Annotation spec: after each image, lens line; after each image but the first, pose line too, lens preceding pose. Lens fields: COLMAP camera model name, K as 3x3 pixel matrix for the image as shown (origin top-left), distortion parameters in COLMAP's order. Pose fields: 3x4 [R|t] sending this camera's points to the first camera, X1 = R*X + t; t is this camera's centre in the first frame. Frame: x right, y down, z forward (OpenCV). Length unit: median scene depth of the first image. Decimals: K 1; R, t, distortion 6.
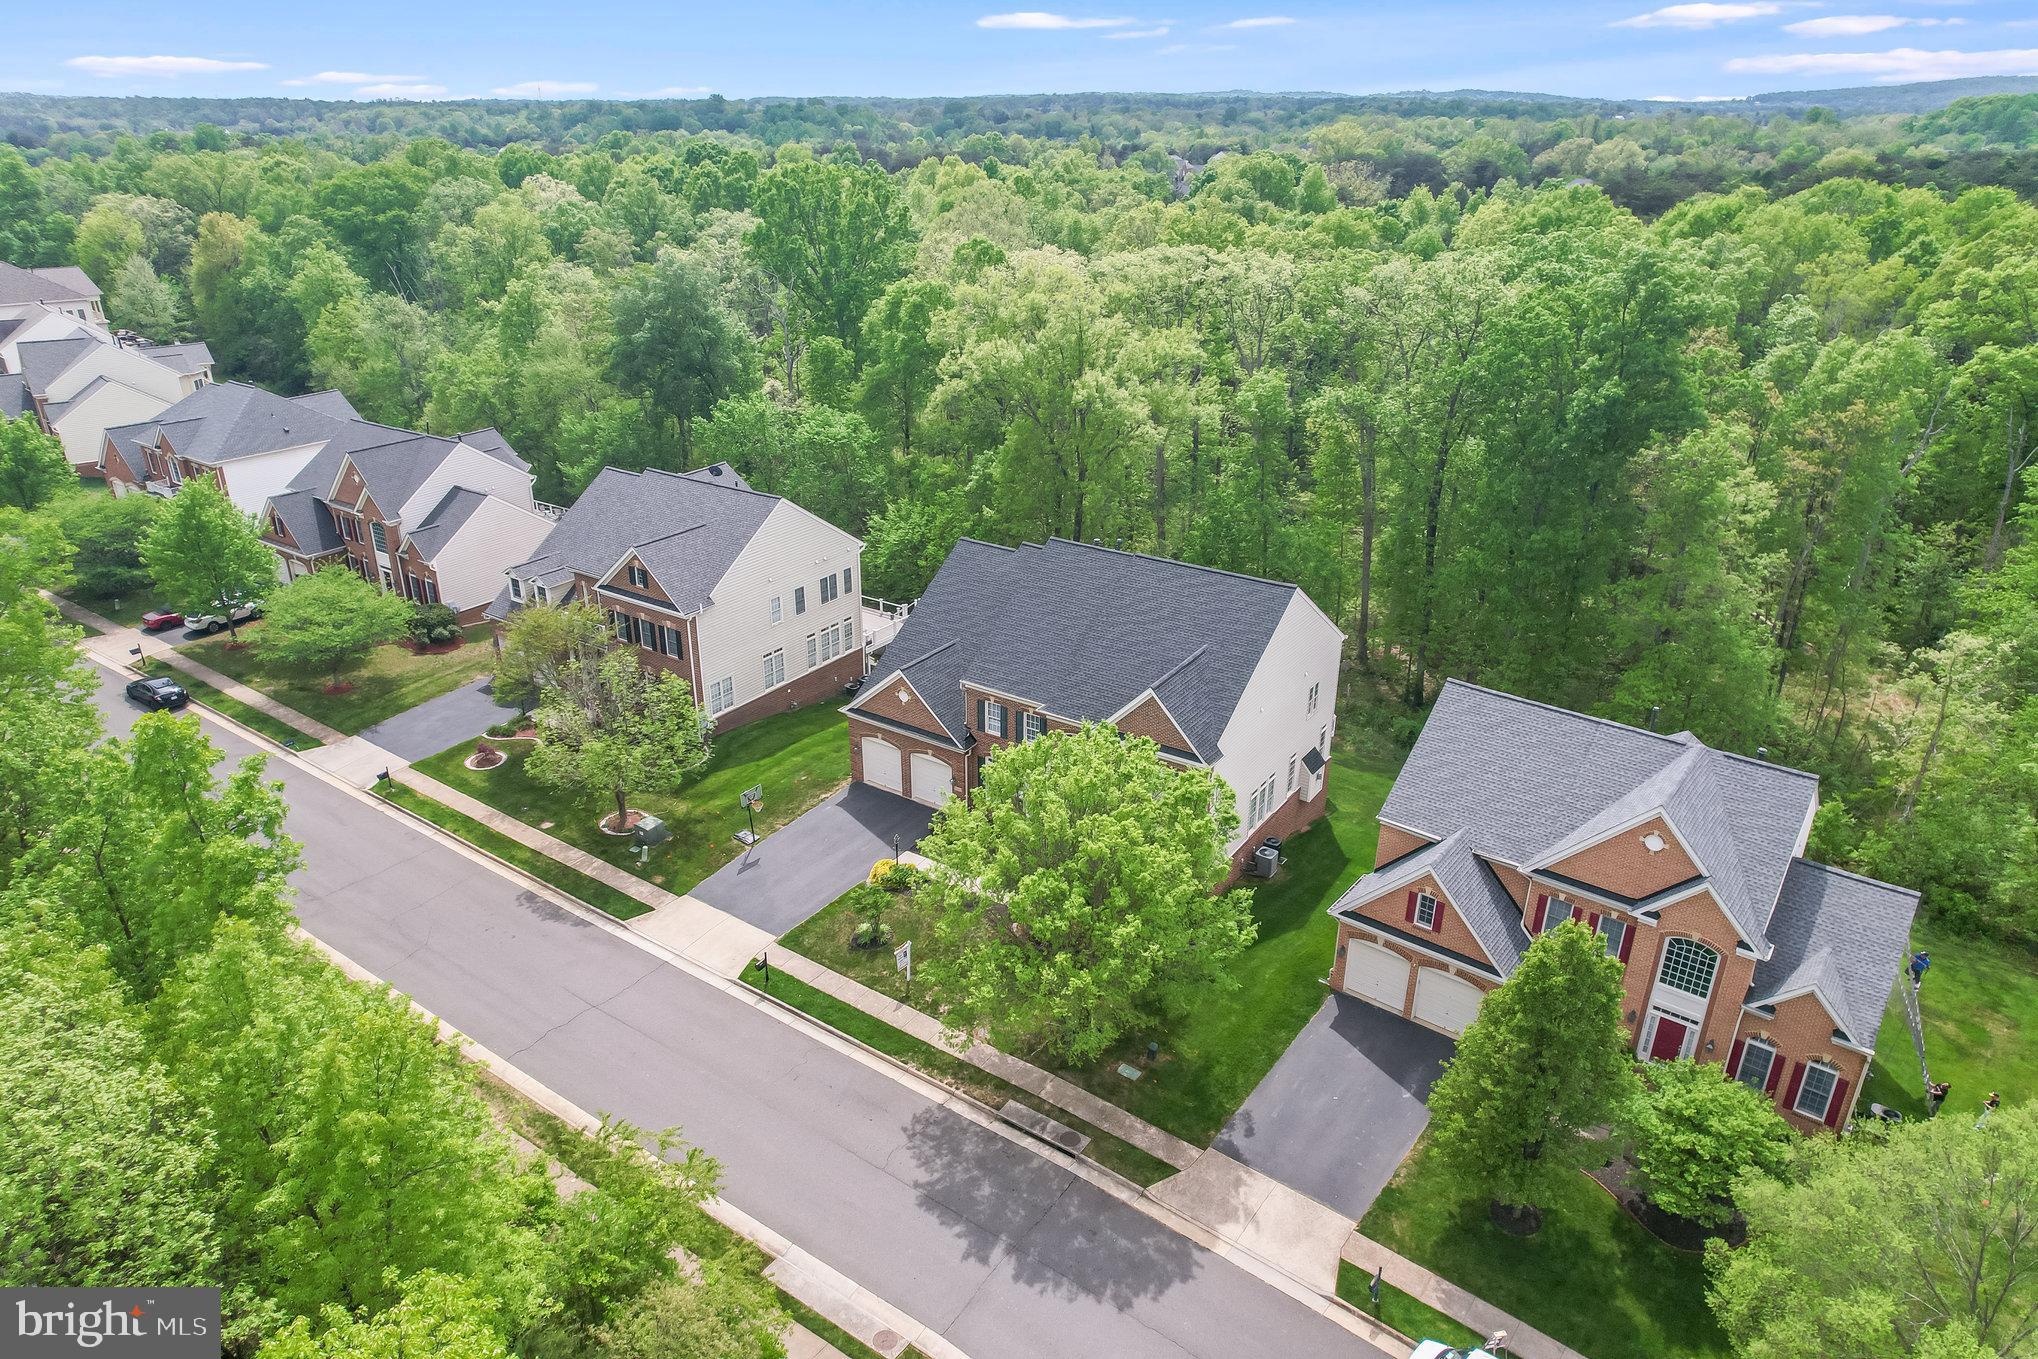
lens RADIAL K [[1299.6, 0, 1025.8], [0, 1299.6, 672.5], [0, 0, 1]] dist [-0.066765, 0.060059]
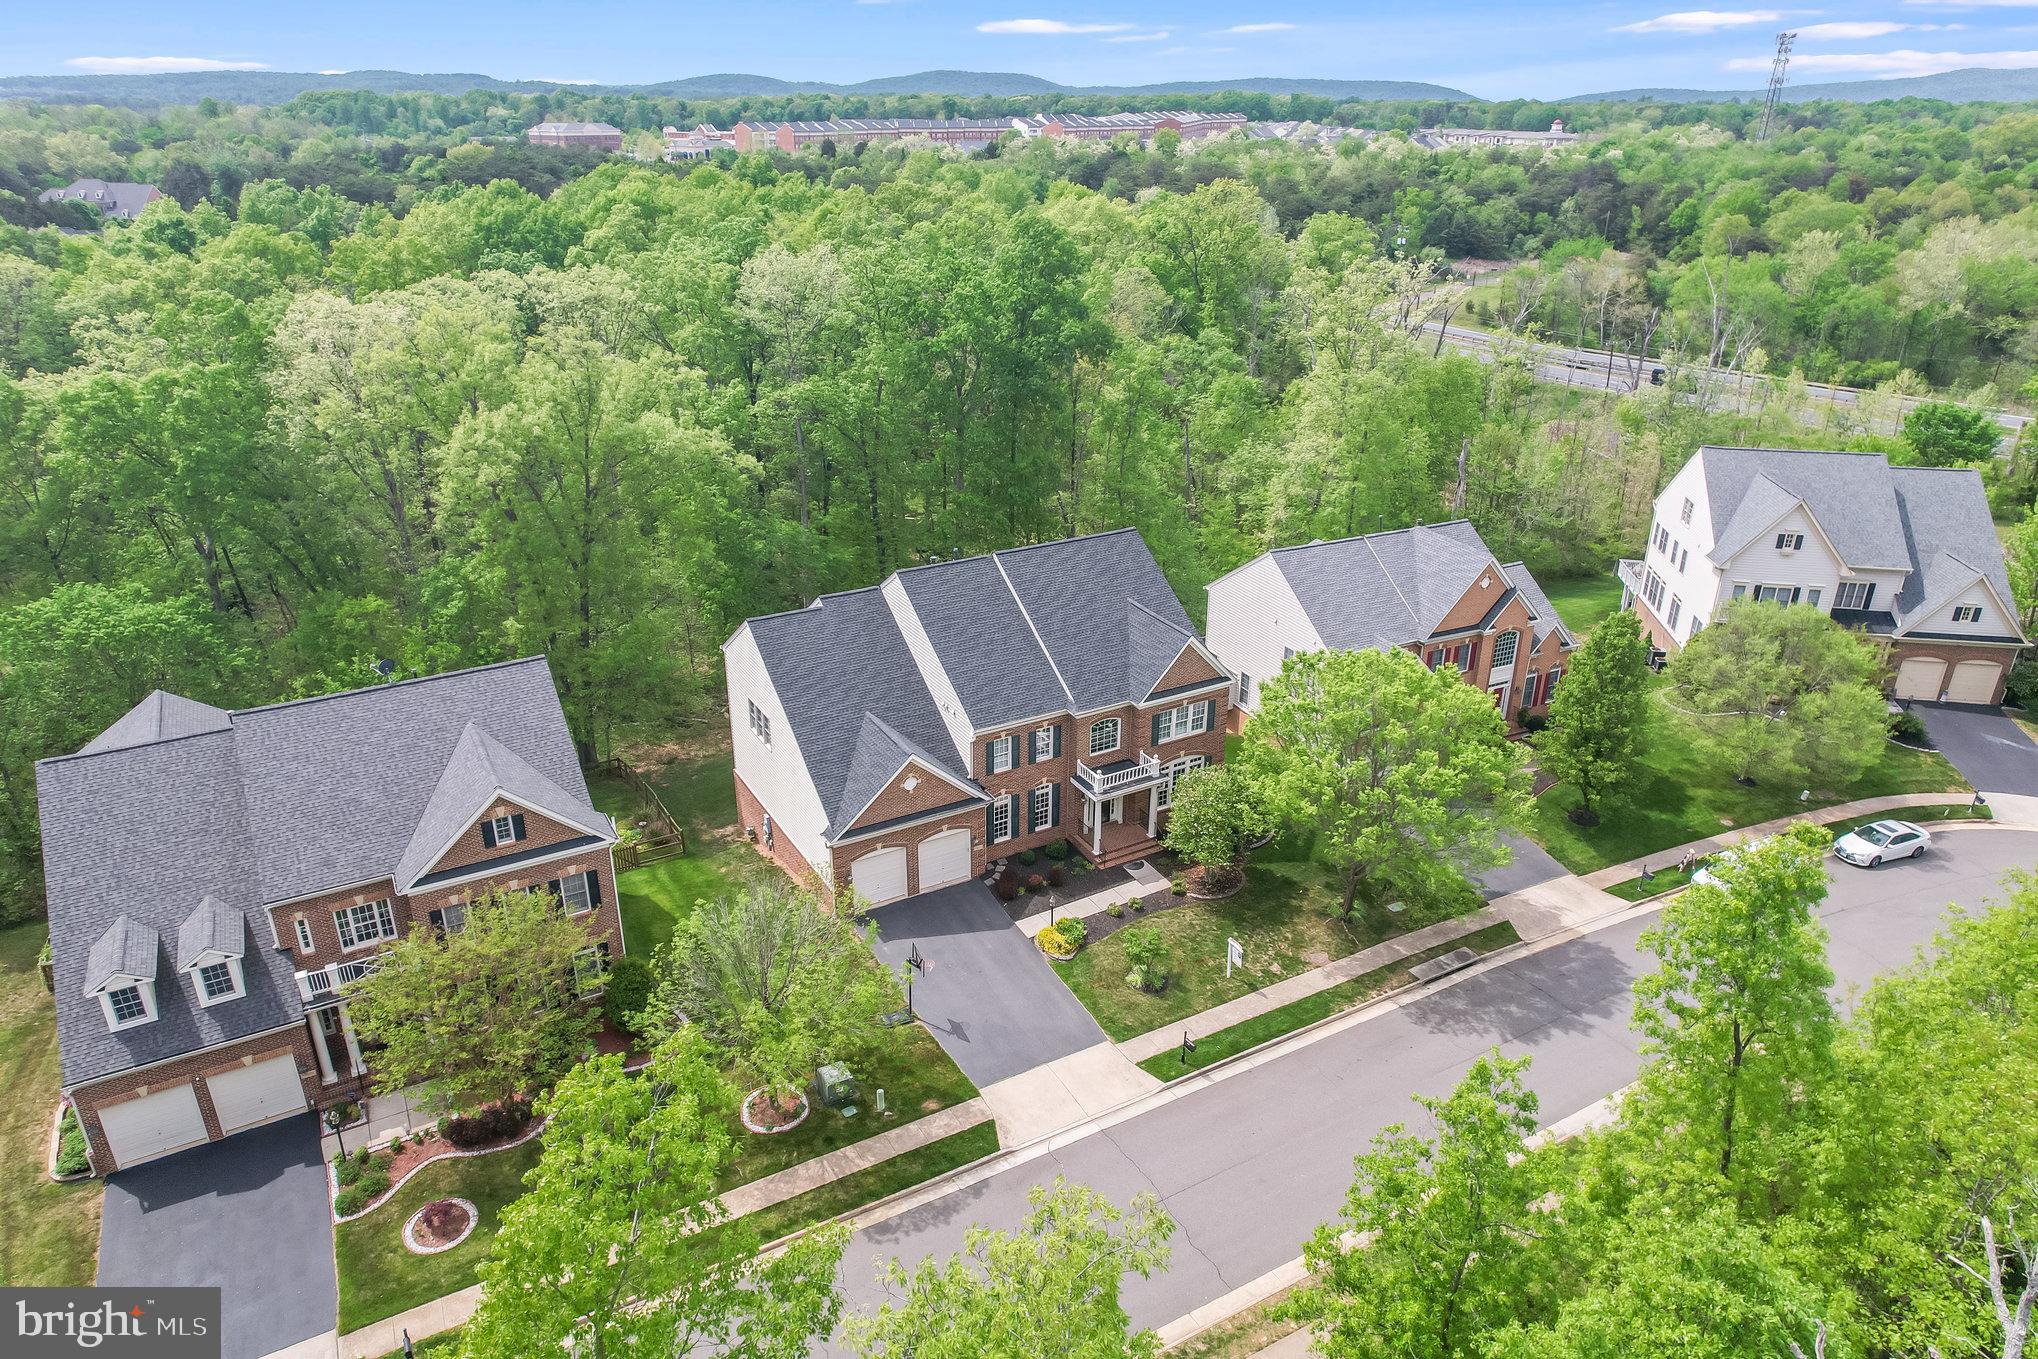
lens RADIAL K [[1299.6, 0, 1025.8], [0, 1299.6, 672.5], [0, 0, 1]] dist [-0.066765, 0.060059]
pose [[0.435066, -0.360924, 0.824894, -0.860984], [0.356328, 0.910367, 0.210387, -0.235396], [-0.826890, 0.202401, 0.524677, 0.524067]]
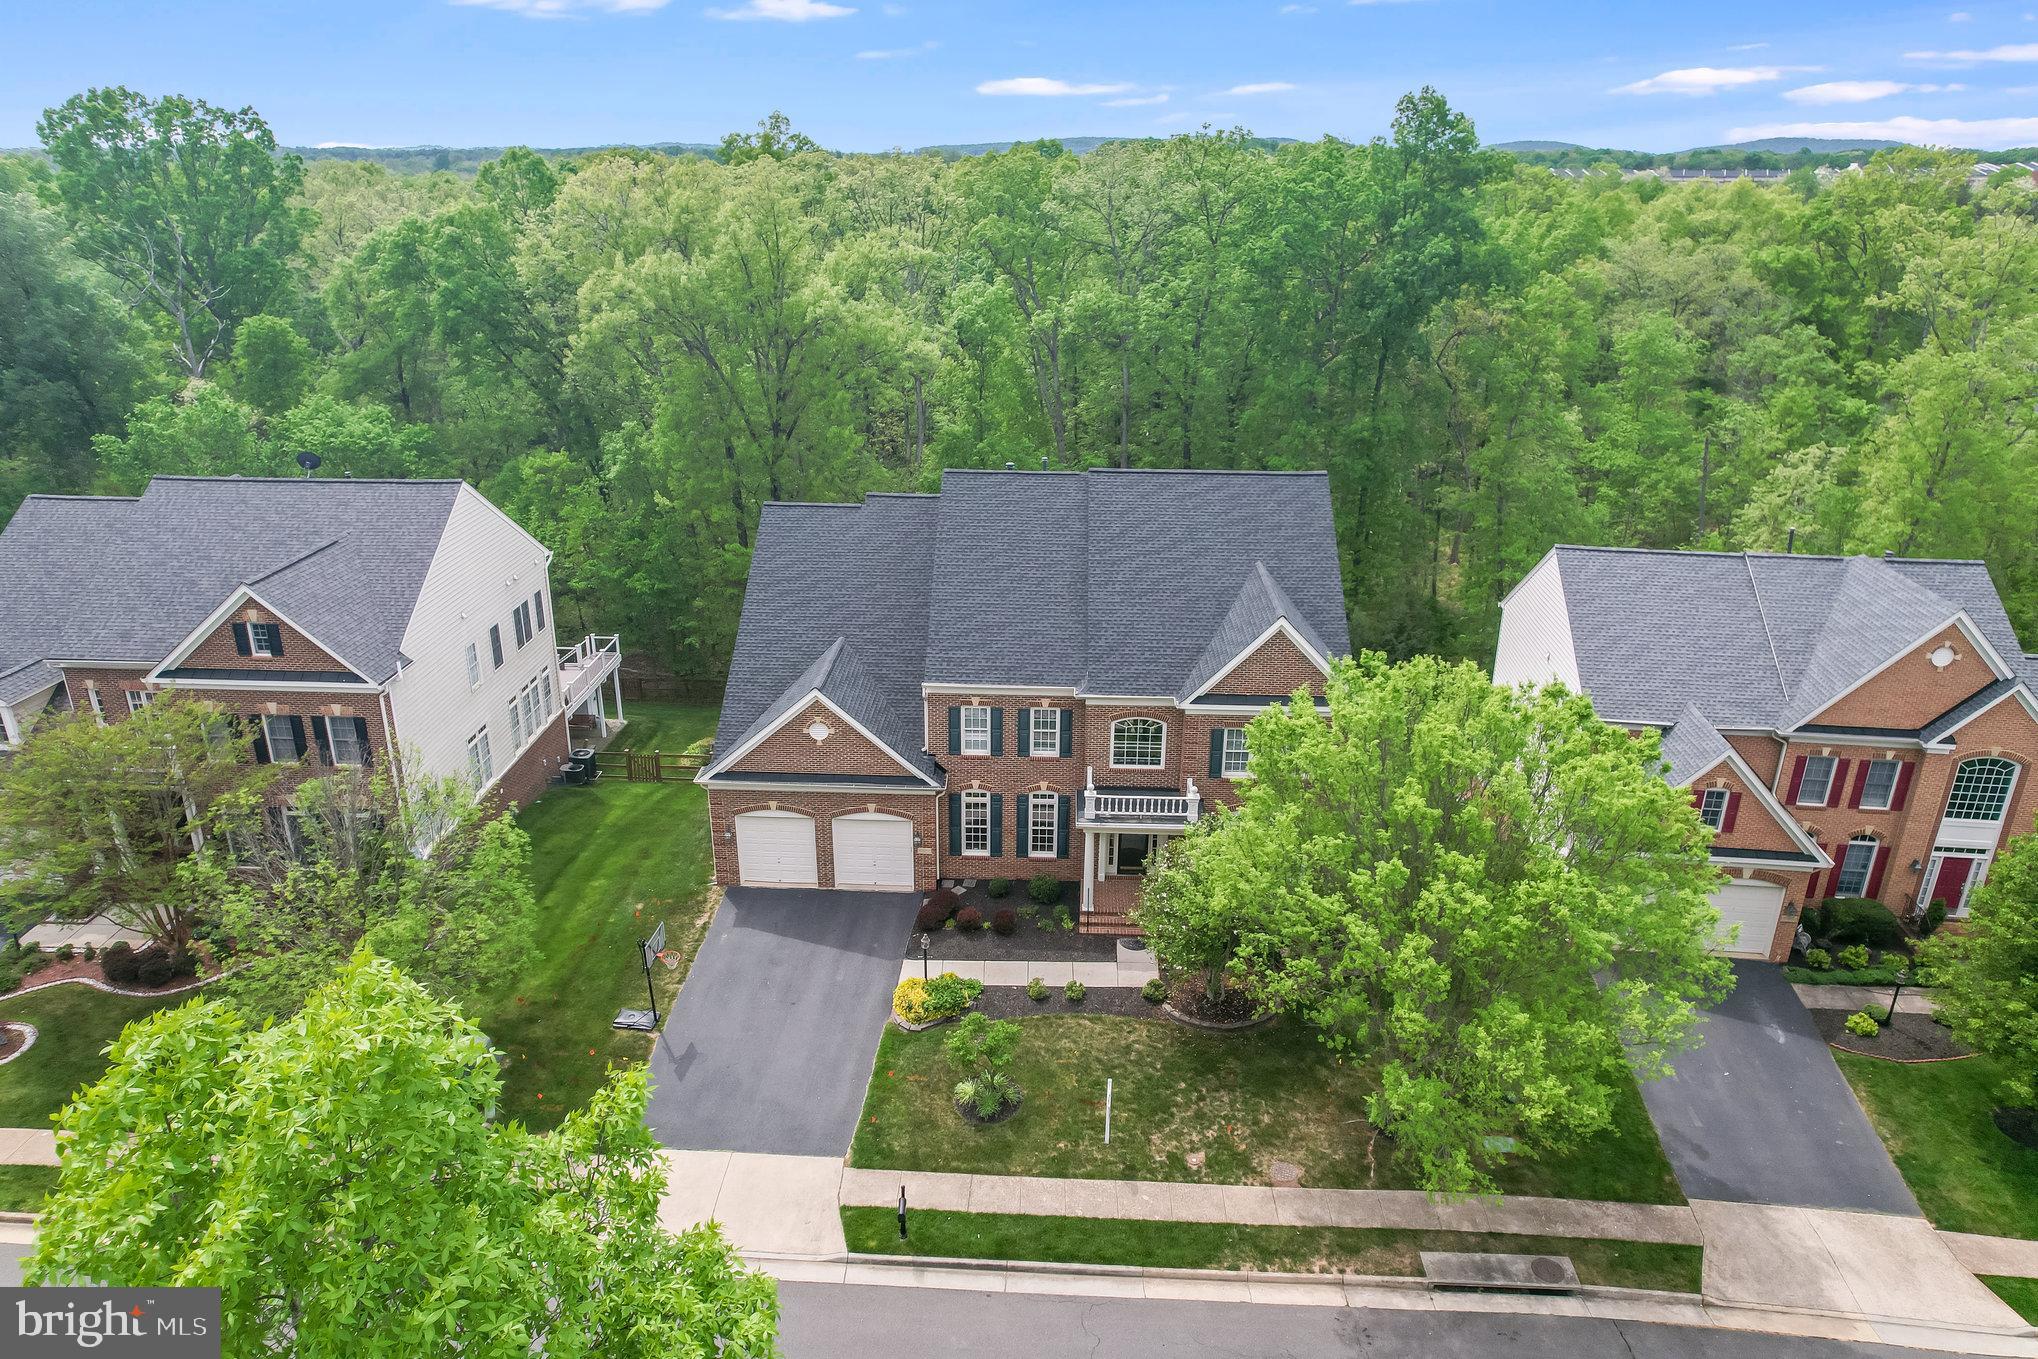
lens RADIAL K [[1313.8, 0, 1023.8], [0, 1313.8, 680.0], [0, 0, 1]] dist [-0.087794, 0.080172]
pose [[0.847705, -0.190106, 0.495233, -0.369369], [0.207330, 0.978055, 0.020554, 0.001260], [-0.488273, 0.085253, 0.868517, 0.438271]]
